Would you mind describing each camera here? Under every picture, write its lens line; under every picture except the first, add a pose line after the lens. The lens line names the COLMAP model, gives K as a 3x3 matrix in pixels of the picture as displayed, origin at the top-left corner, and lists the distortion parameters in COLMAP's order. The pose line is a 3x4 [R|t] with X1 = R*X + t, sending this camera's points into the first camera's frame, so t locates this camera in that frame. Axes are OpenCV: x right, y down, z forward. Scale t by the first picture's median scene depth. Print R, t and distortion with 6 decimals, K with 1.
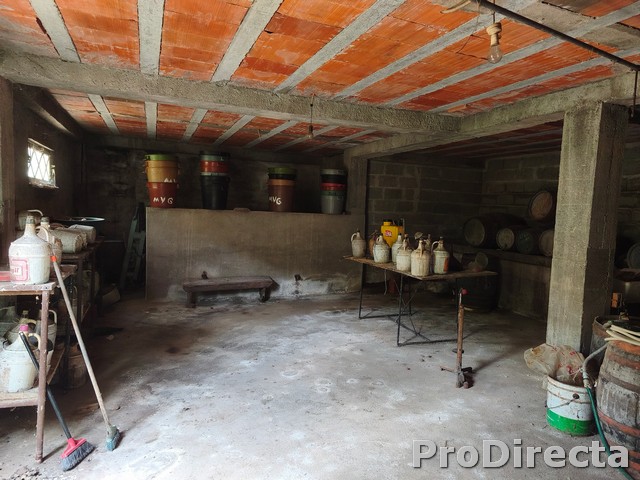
lens RADIAL K [[427.1, 0, 322.2], [0, 427.1, 239.9], [0, 0, 1]] dist [0.005445, -0.003198]
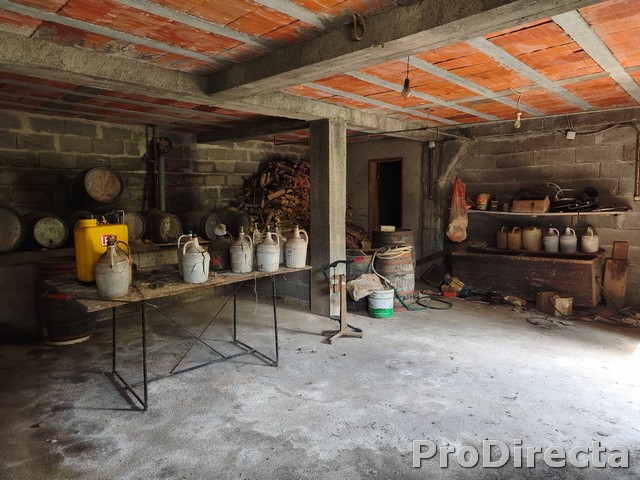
lens RADIAL K [[427.1, 0, 322.4], [0, 427.1, 239.4], [0, 0, 1]] dist [0.005445, -0.003198]
pose [[-0.417951, -0.123387, 0.900052, -0.661704], [0.064434, 0.984213, 0.164845, -0.132381], [-0.906182, 0.126891, -0.403402, 1.480145]]
